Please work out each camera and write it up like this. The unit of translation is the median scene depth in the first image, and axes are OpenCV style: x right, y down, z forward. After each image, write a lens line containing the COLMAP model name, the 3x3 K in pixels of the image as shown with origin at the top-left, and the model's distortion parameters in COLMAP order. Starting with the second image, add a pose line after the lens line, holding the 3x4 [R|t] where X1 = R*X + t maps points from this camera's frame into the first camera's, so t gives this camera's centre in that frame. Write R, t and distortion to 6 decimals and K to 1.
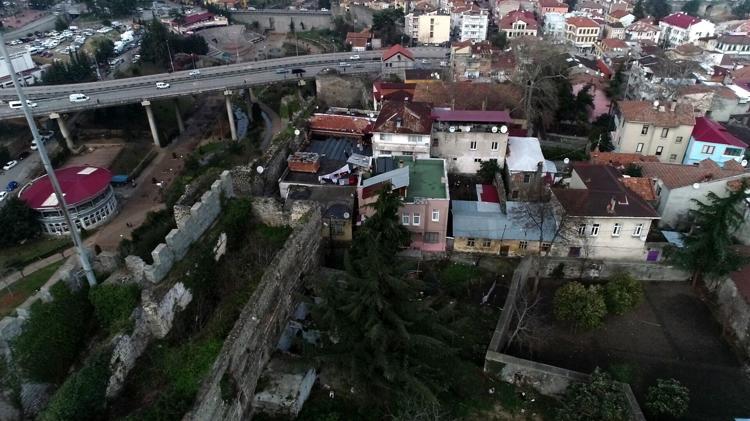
lens RADIAL K [[523.6, 0, 376.4], [0, 523.6, 209.7], [0, 0, 1]] dist [-0.005178, -0.002026]
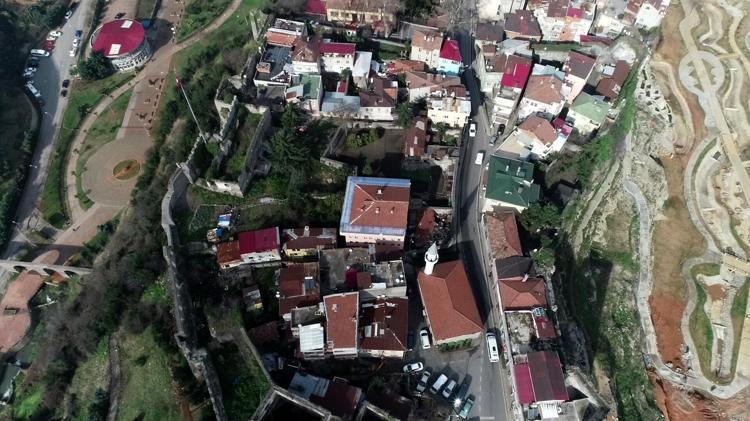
lens RADIAL K [[523.6, 0, 375.6], [0, 523.6, 211.4], [0, 0, 1]] dist [-0.005178, -0.002026]
pose [[0.999754, -0.014065, 0.017141, 0.365323], [0.004866, 0.893381, 0.449274, -0.685420], [-0.021633, -0.449080, 0.893229, -1.605453]]
